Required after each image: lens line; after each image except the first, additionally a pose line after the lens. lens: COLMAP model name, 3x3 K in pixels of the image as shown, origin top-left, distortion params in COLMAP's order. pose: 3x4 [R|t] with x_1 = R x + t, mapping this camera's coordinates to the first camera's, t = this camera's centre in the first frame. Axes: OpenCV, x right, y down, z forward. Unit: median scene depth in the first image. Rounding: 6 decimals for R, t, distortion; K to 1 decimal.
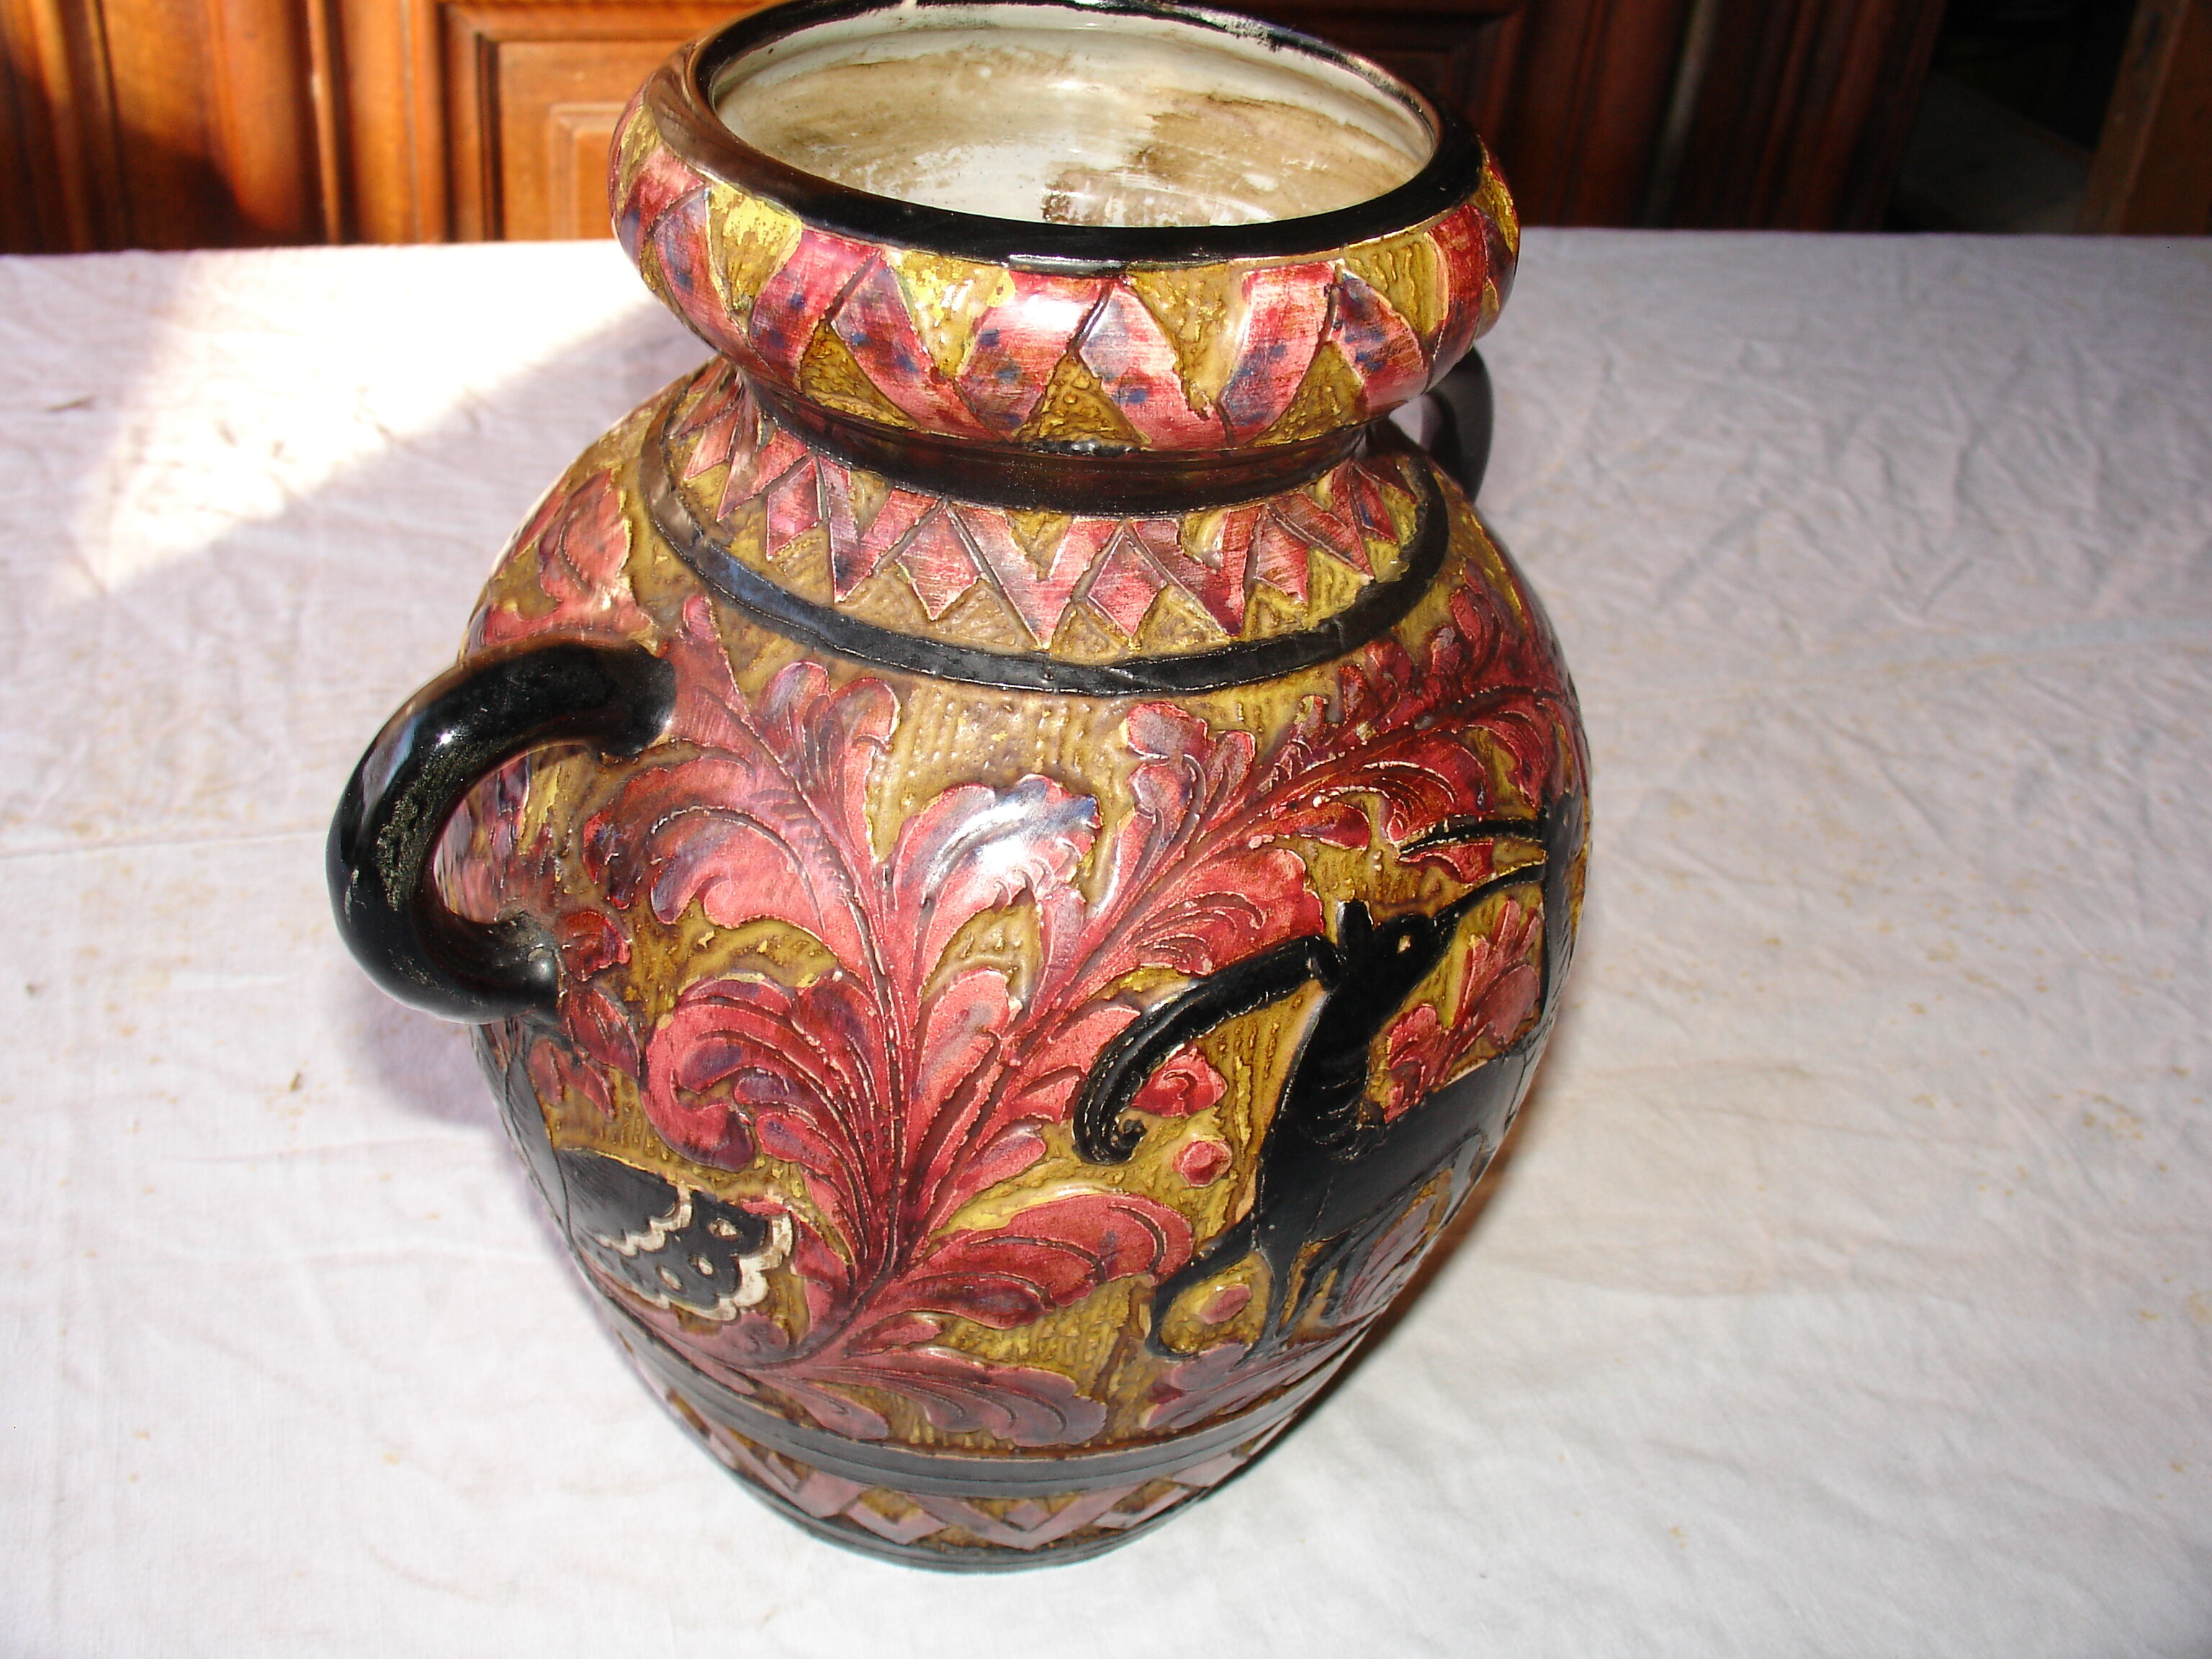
lens RADIAL K [[2138.4, 0, 1165.7], [0, 2138.4, 825.7], [0, 0, 1]] dist [-0.220949, 0.271932]
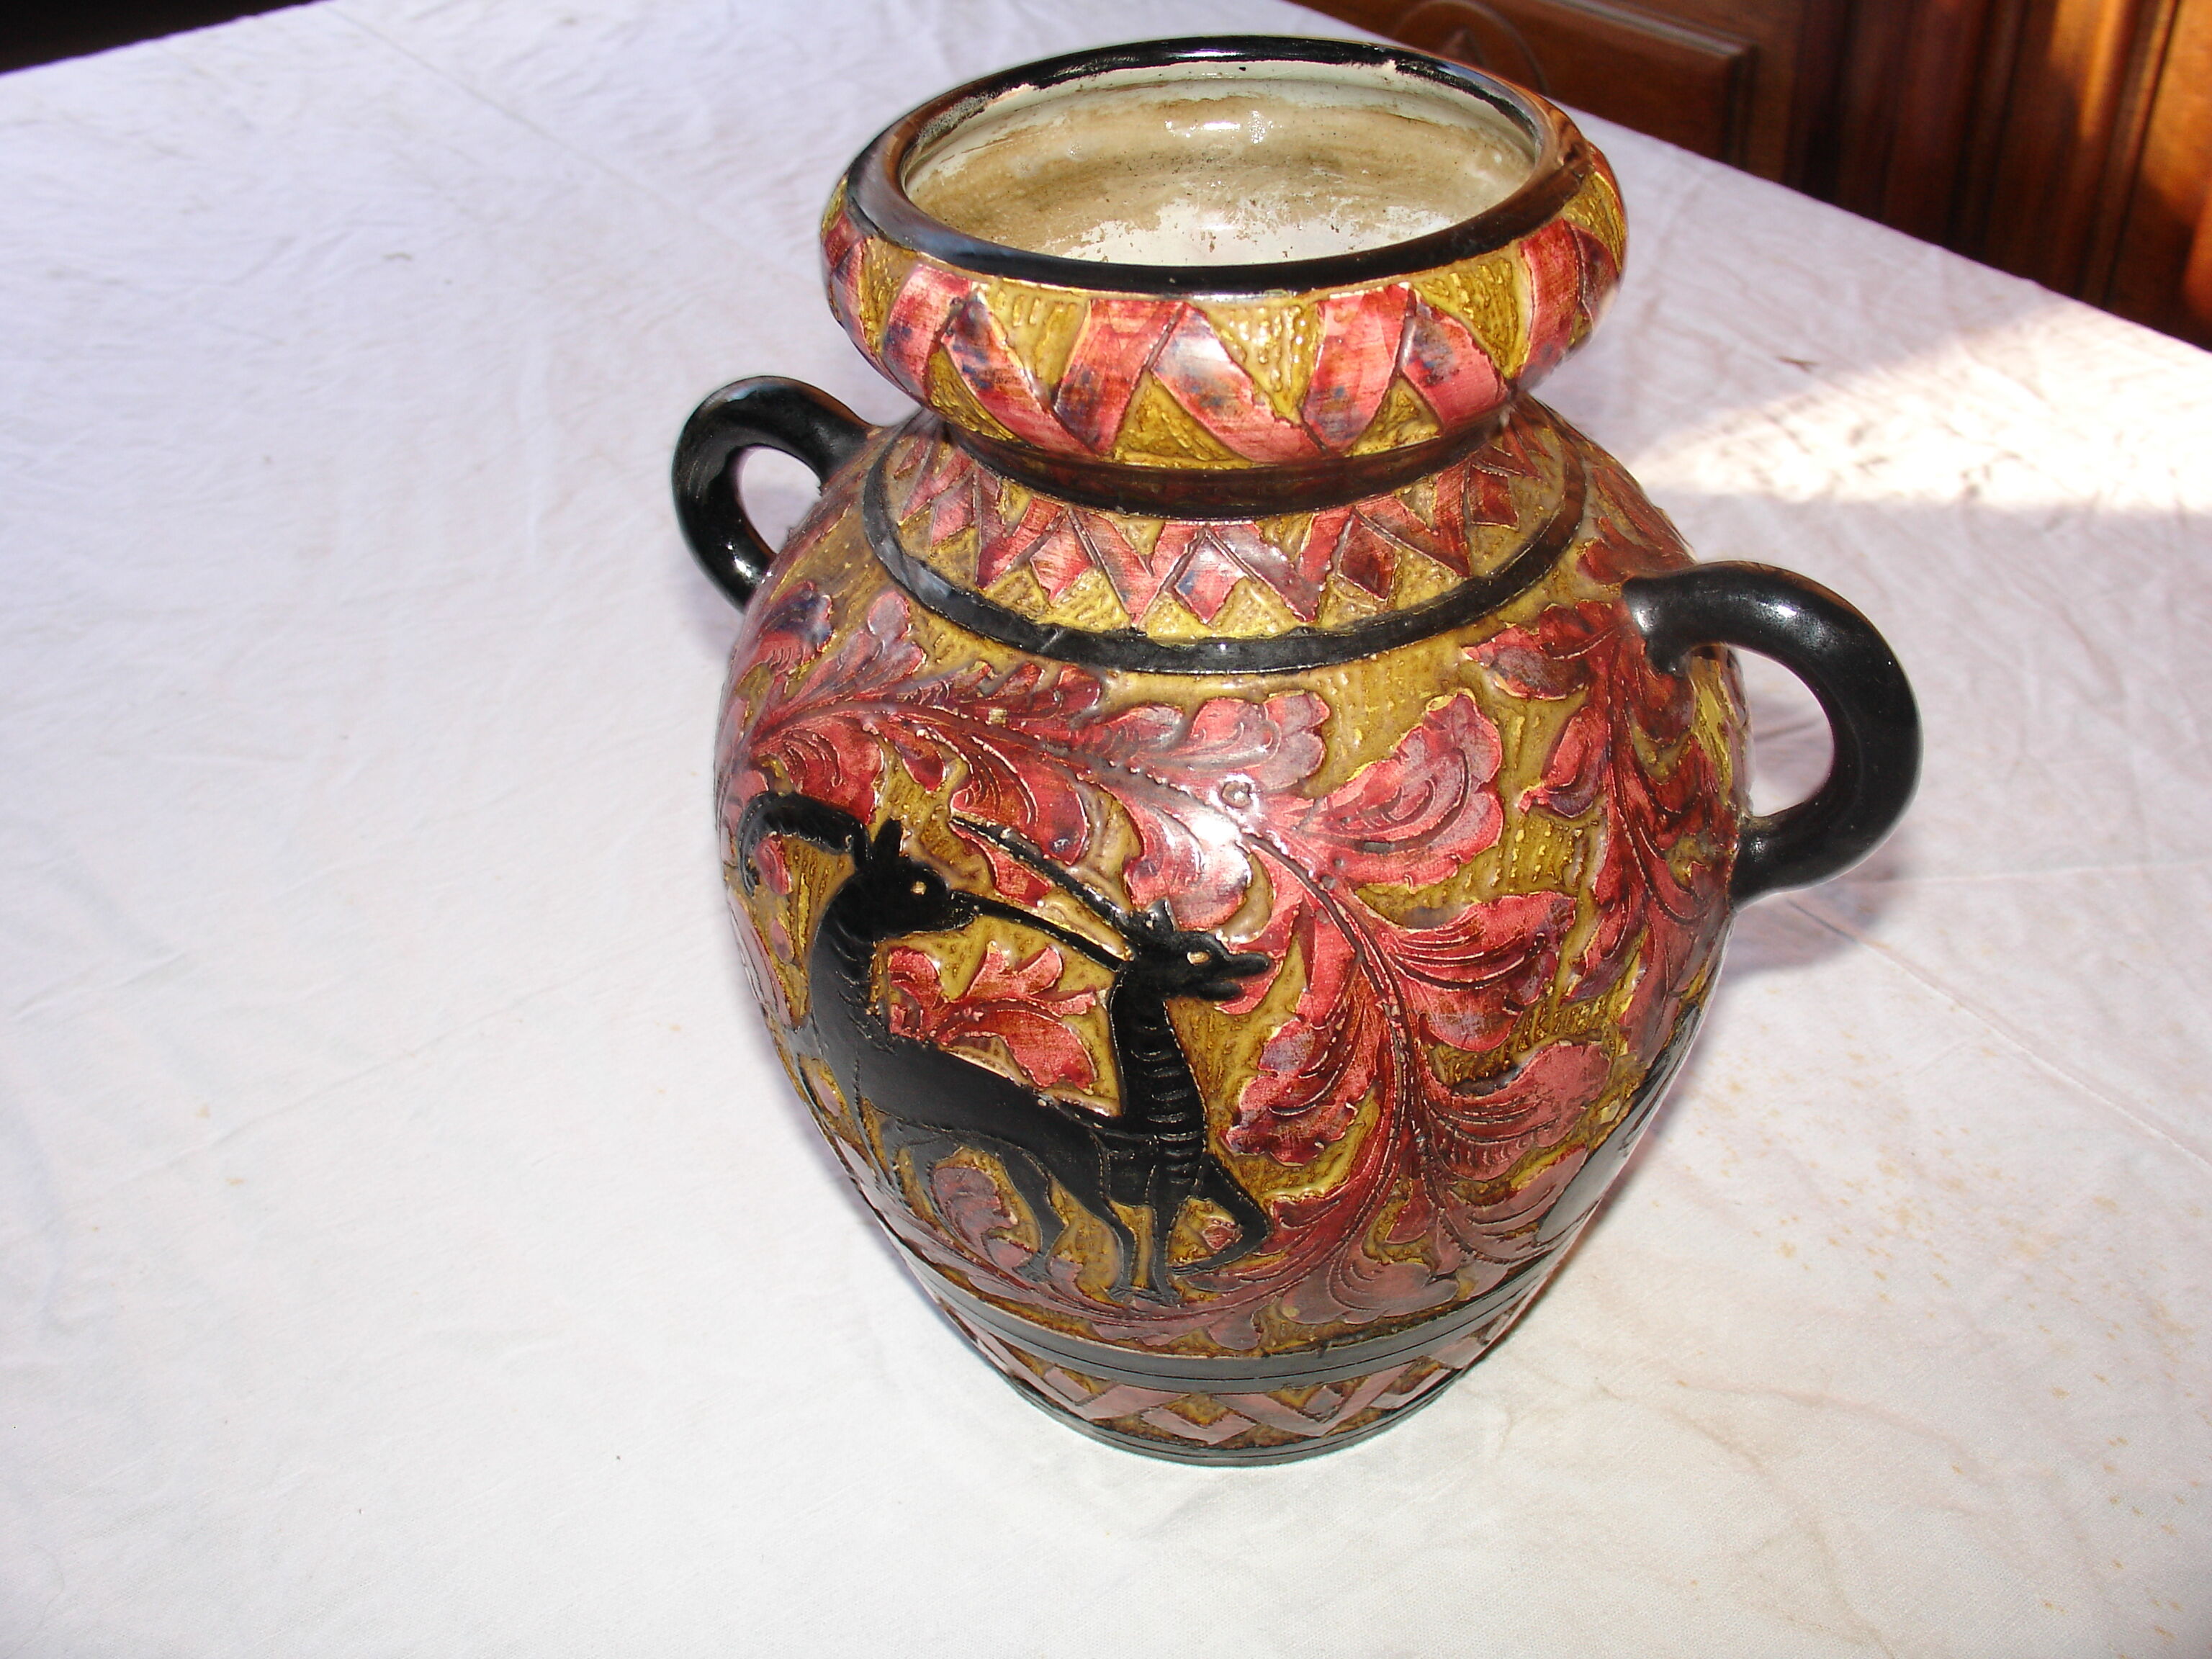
lens RADIAL K [[2256.6, 0, 1098.0], [0, 2256.6, 773.7], [0, 0, 1]] dist [-0.171436, 0.193520]
pose [[0.294120, 0.454619, -0.840723, 1.136535], [-0.505657, 0.820457, 0.266760, -0.367636], [0.811051, 0.346658, 0.471194, 0.504087]]
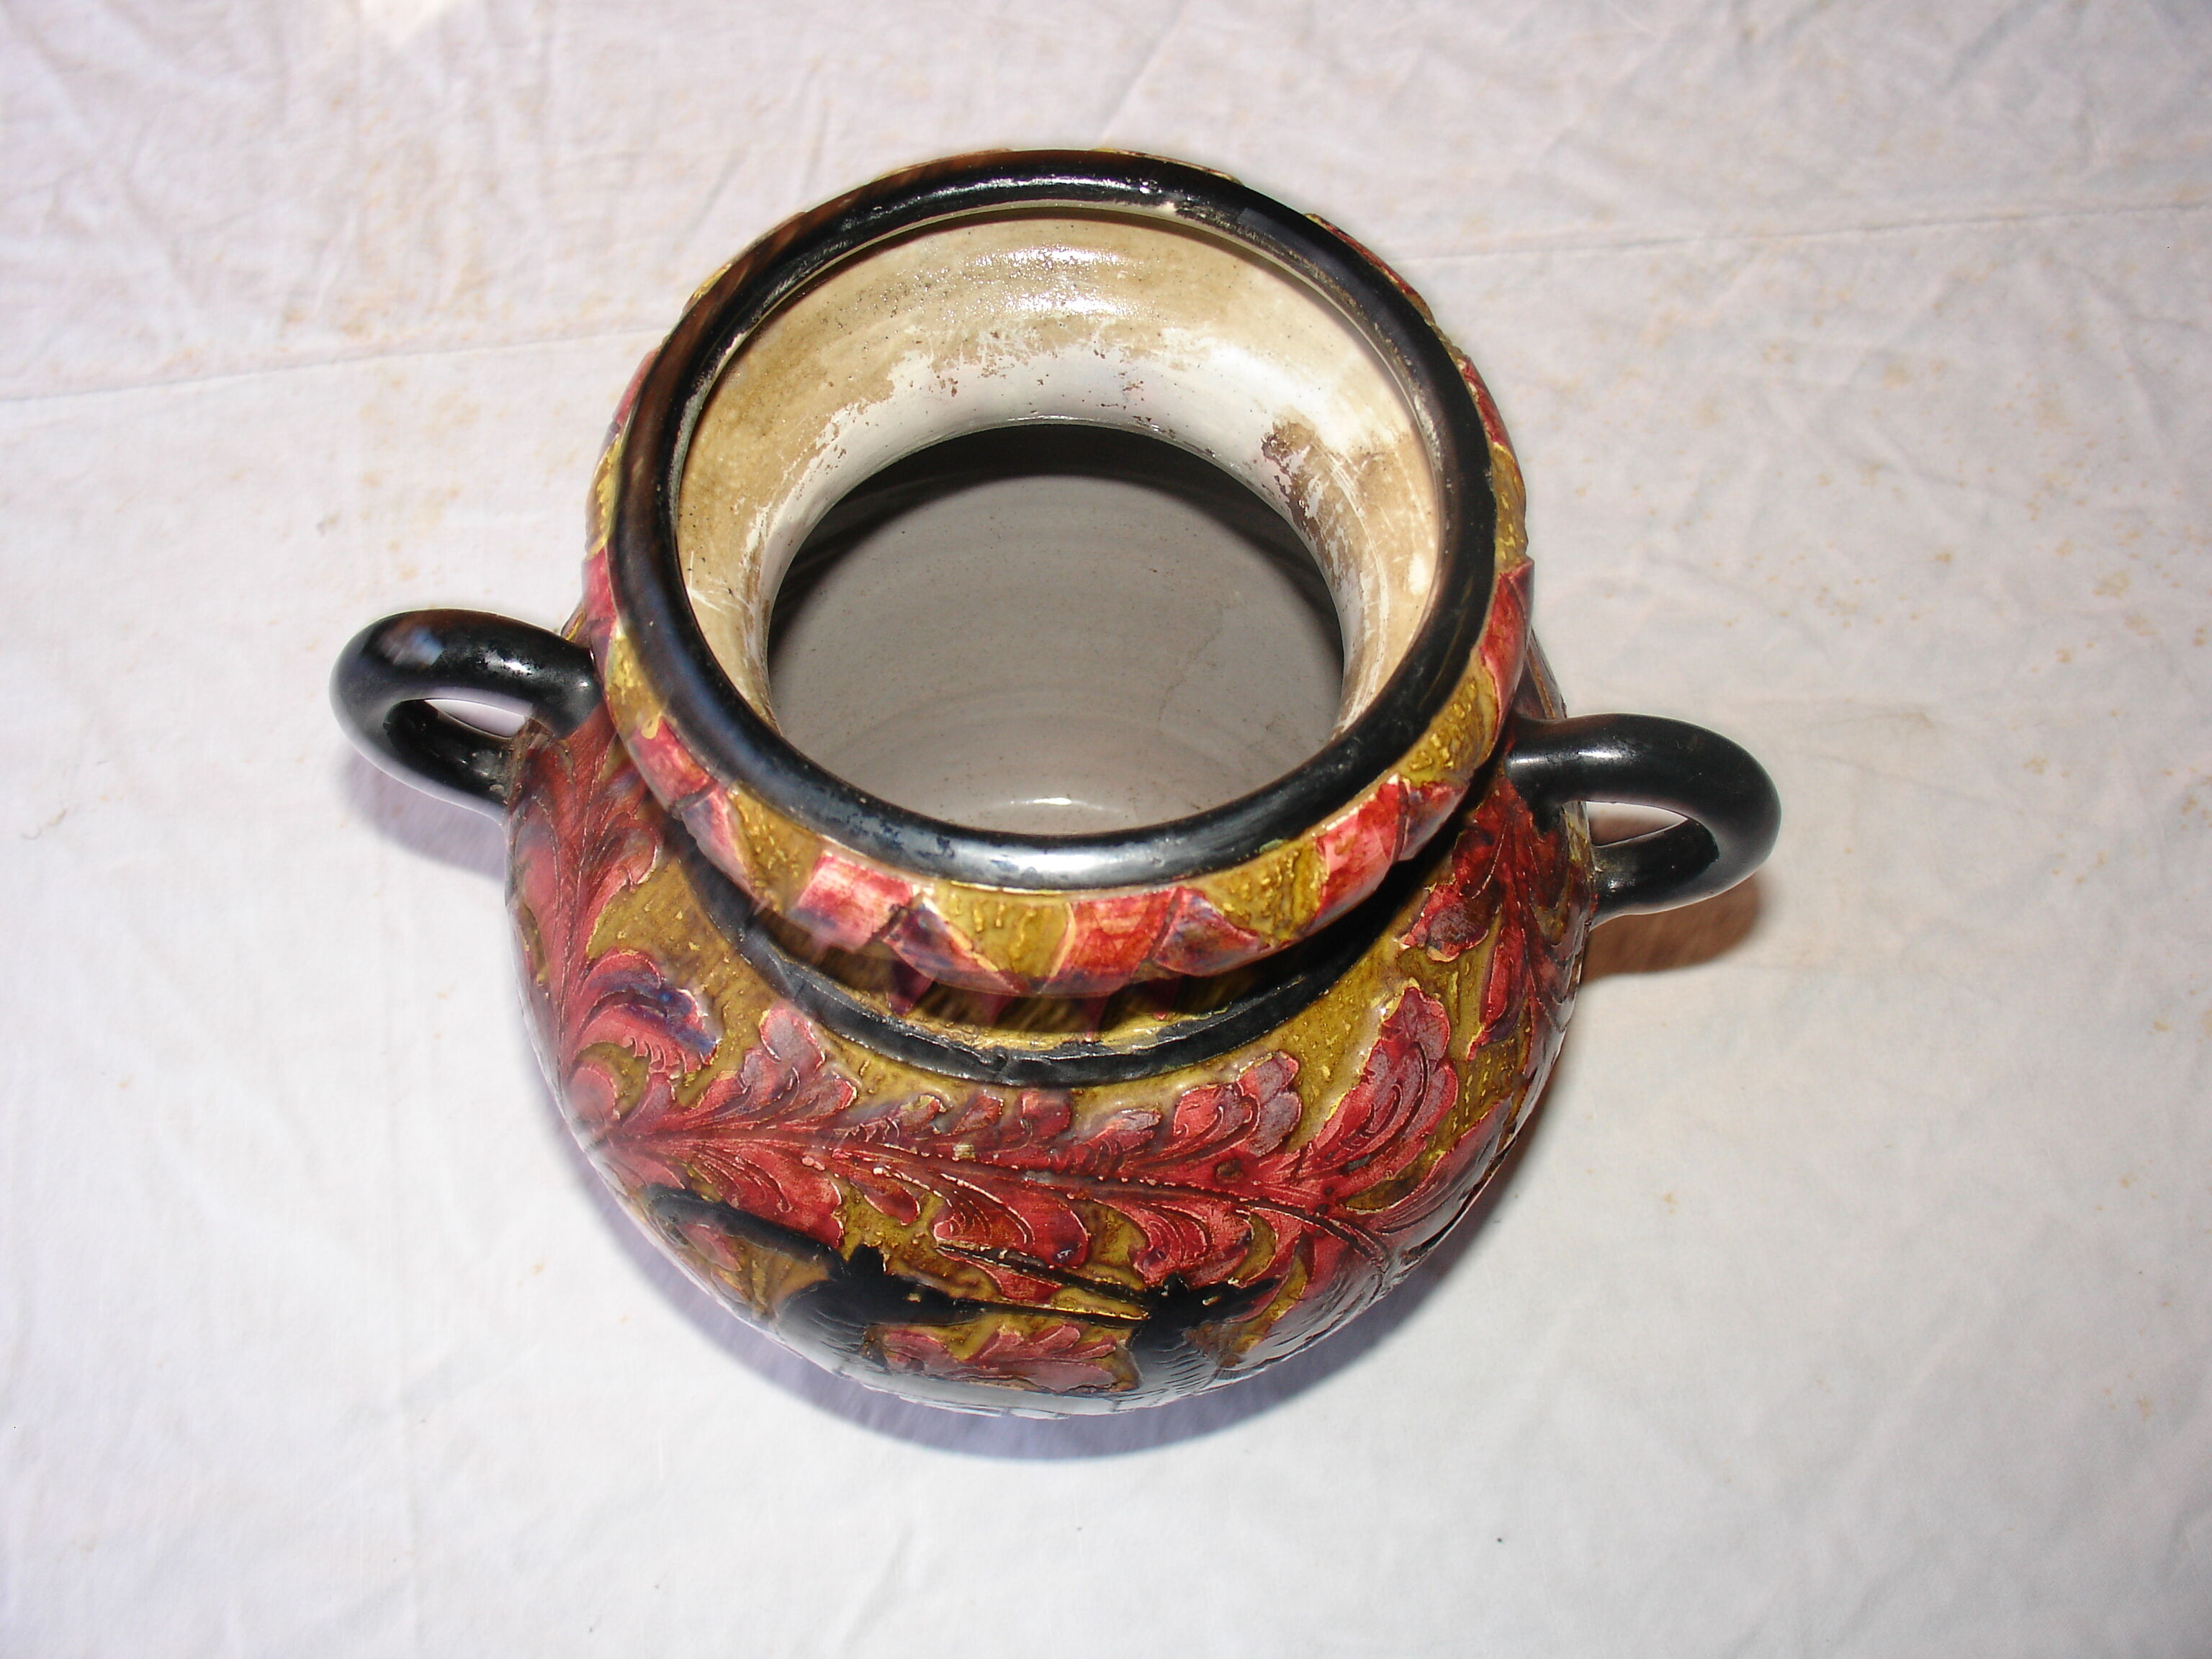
lens RADIAL K [[2258.1, 0, 1106.0], [0, 2258.1, 829.5], [0, 0, 1]] dist [-0.238234, 0.311719]
pose [[0.636032, 0.664608, -0.392121, 0.478580], [-0.436227, 0.728836, 0.527734, -0.794992], [0.636529, -0.164602, 0.753483, 0.232778]]
